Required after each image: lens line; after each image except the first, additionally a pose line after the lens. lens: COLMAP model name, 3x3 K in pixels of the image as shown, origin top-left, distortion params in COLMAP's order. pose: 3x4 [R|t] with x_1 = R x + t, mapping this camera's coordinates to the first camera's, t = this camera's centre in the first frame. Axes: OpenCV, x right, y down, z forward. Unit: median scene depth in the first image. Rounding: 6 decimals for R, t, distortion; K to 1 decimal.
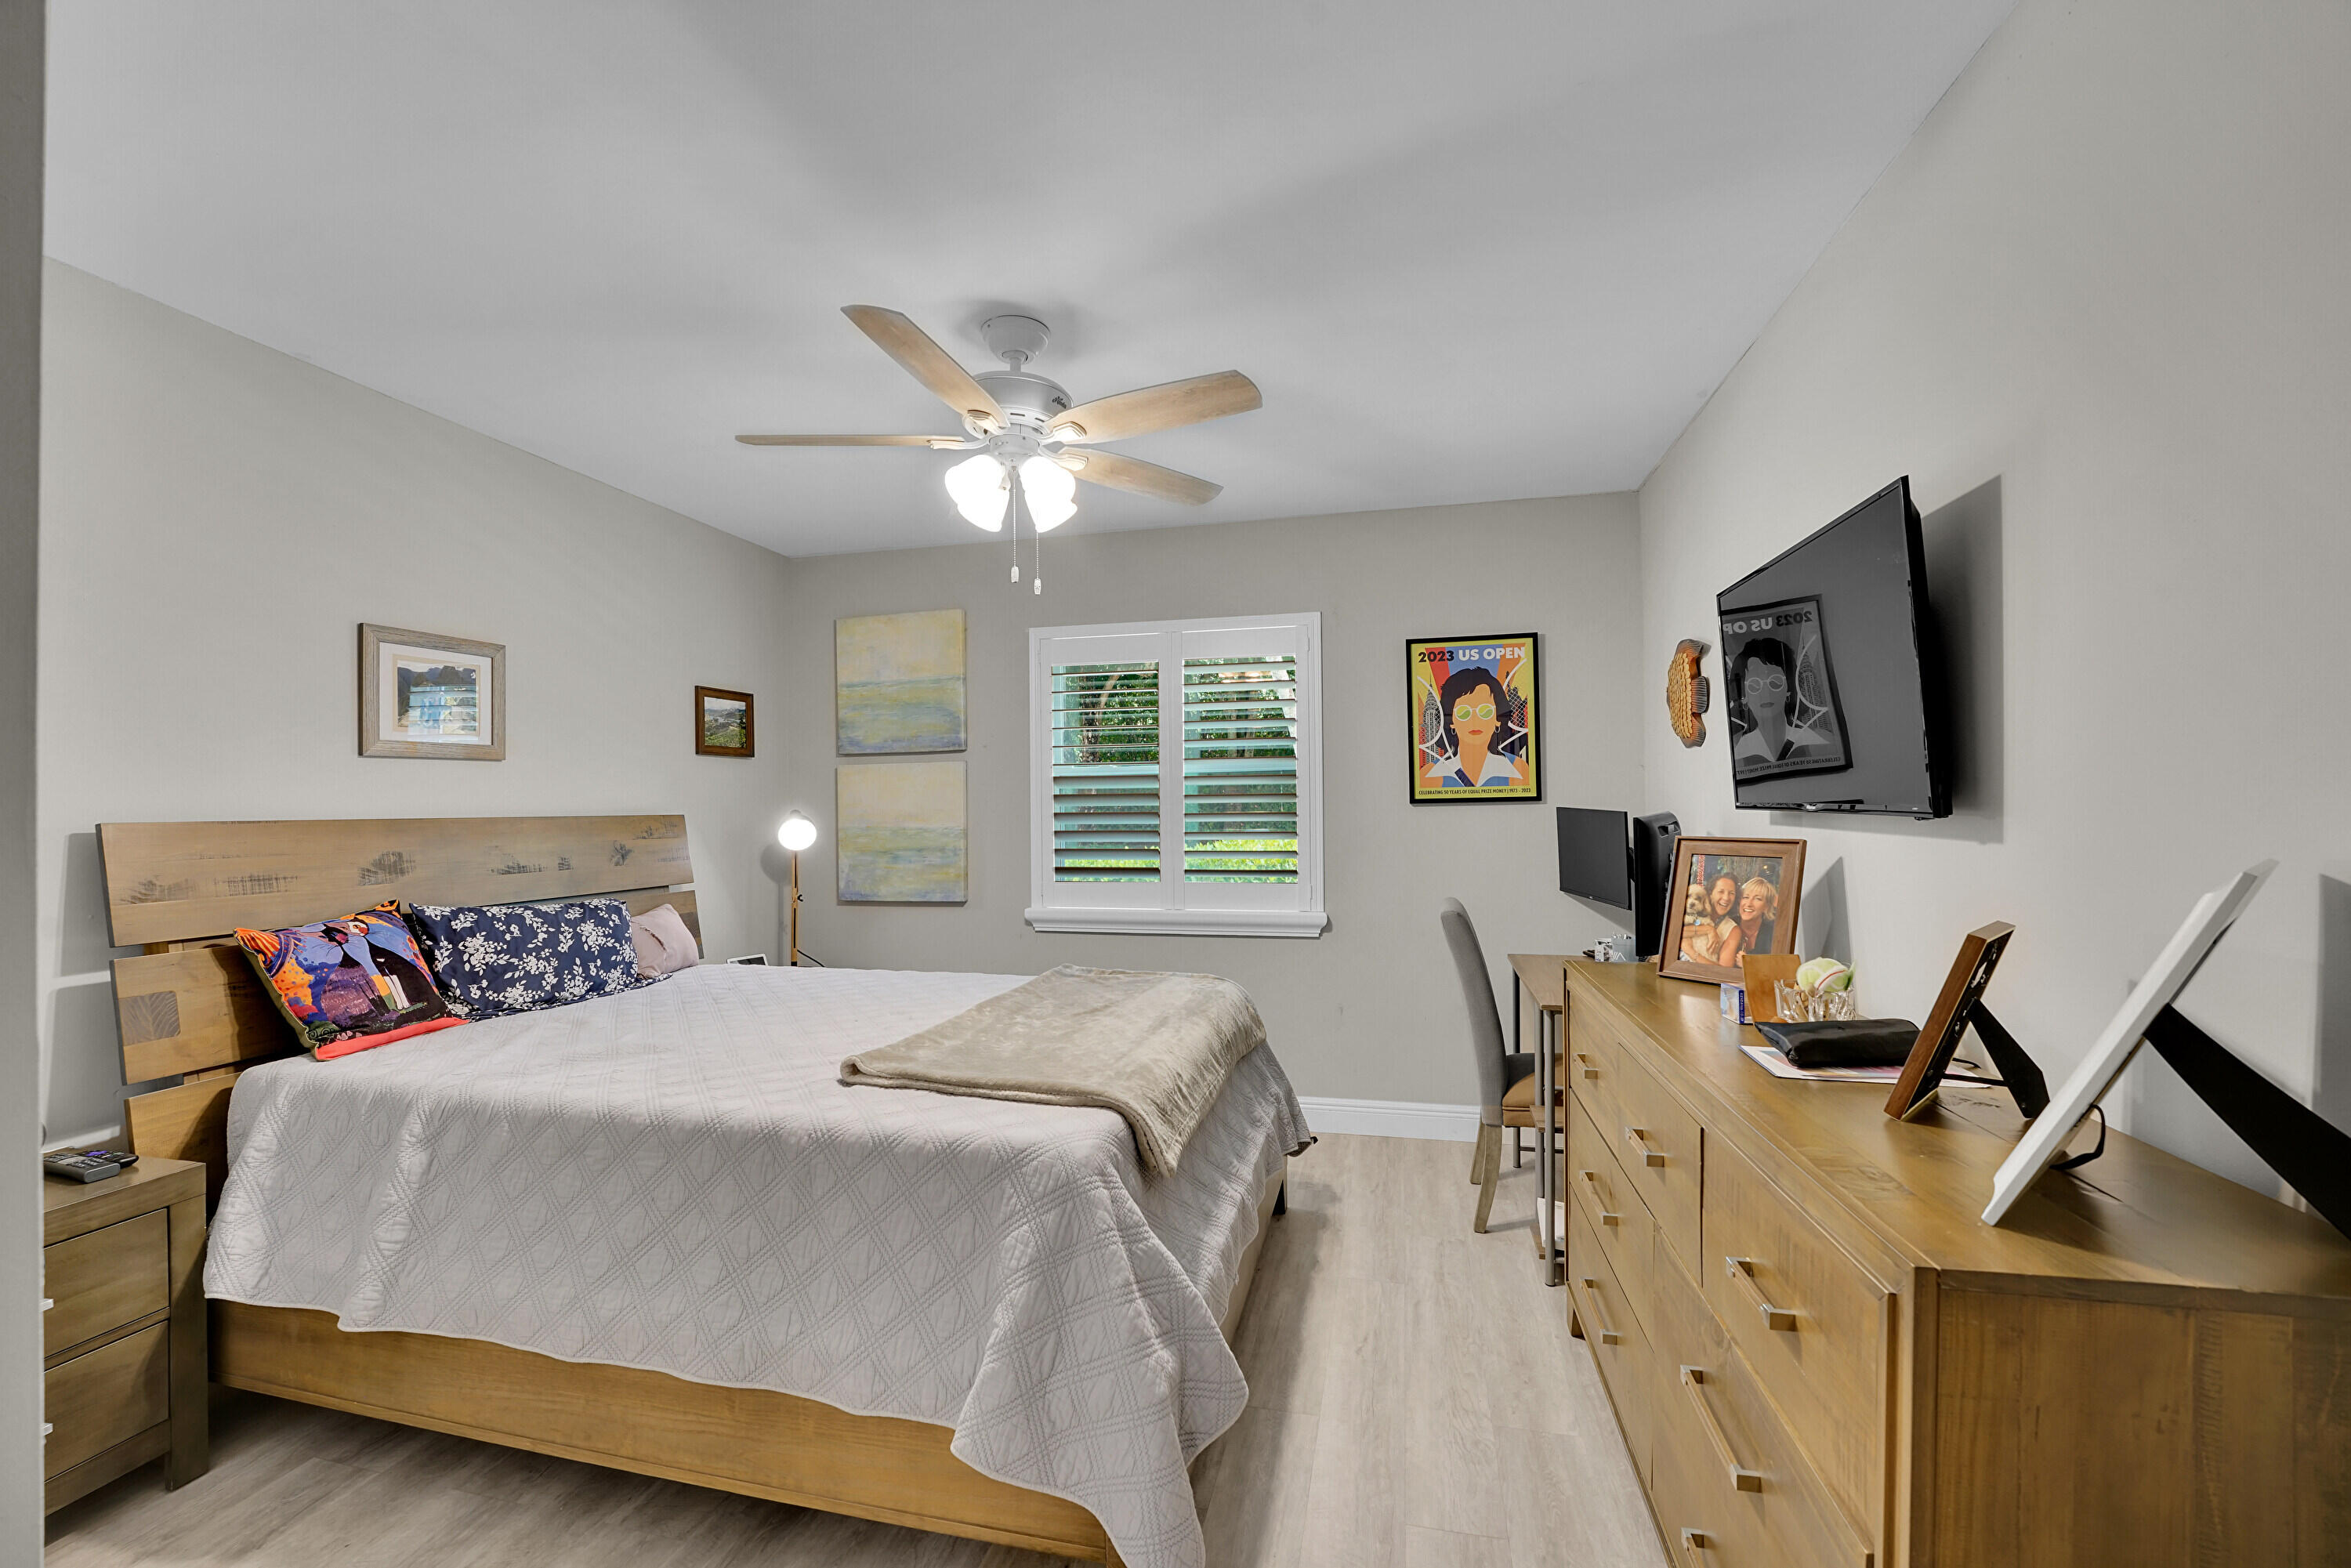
lens RADIAL K [[960.8, 0, 1168.9], [0, 960.8, 789.9], [0, 0, 1]] dist [-0.027687, 0.003085]
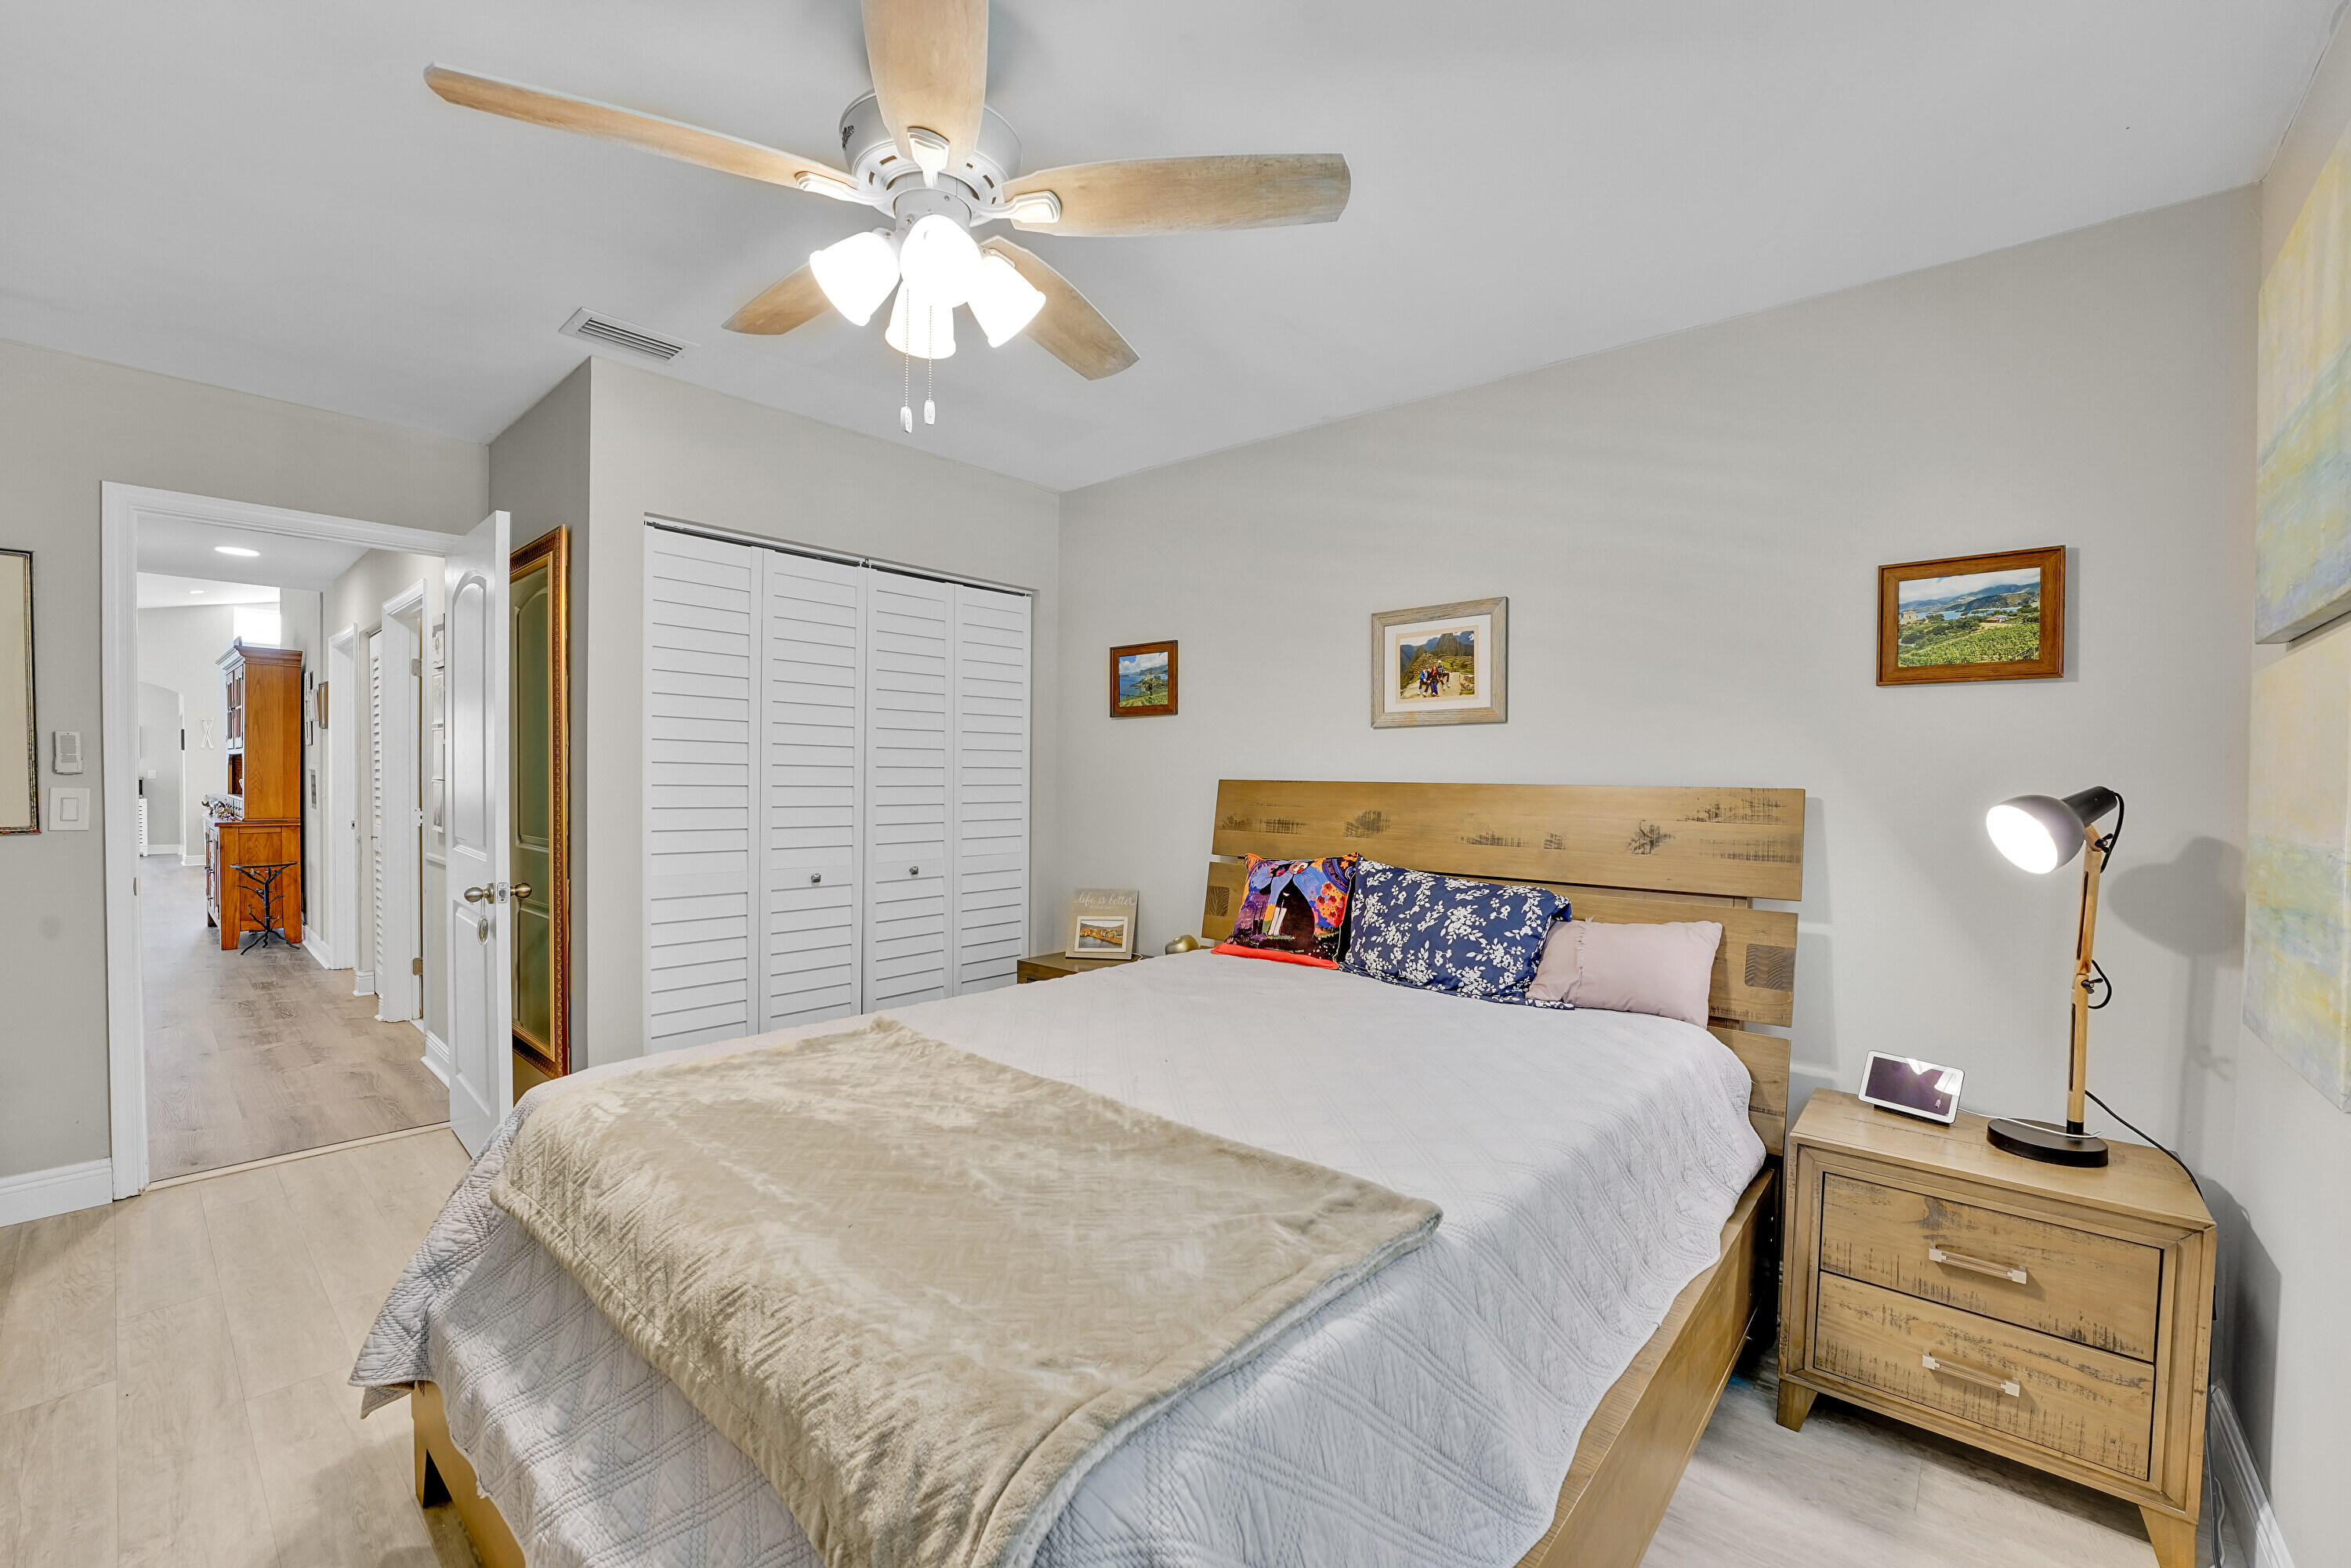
lens RADIAL K [[960.8, 0, 1165.3], [0, 960.8, 789.9], [0, 0, 1]] dist [-0.027687, 0.003085]
pose [[-0.469214, 0.016996, -0.882921, 0.285346], [0.006318, 0.999854, 0.015889, 0.018407], [0.883062, 0.001877, -0.469253, 1.190387]]
